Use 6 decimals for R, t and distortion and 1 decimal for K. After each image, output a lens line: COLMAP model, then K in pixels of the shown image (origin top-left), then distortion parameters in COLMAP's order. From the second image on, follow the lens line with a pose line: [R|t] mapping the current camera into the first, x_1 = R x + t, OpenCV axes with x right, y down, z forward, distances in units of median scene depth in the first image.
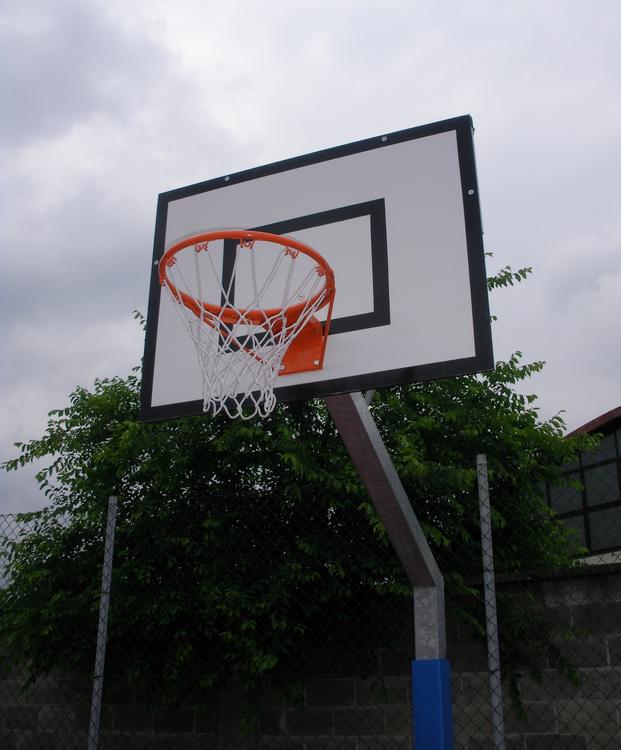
lens RADIAL K [[845.5, 0, 310.5], [0, 845.5, 375.0], [0, 0, 1]] dist [-0.065818, 0.026041]
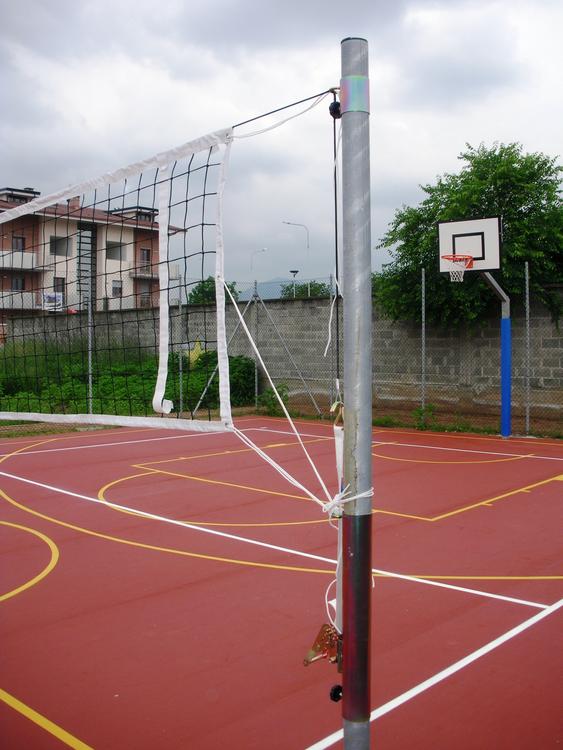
lens RADIAL K [[792.0, 0, 281.5], [0, 792.0, 375.0], [0, 0, 1]] dist [-0.294617, 0.357067]
pose [[0.942254, -0.001878, -0.334893, 0.237797], [0.143393, 0.905947, 0.398370, -0.701551], [0.302647, -0.423387, 0.853902, -1.754114]]
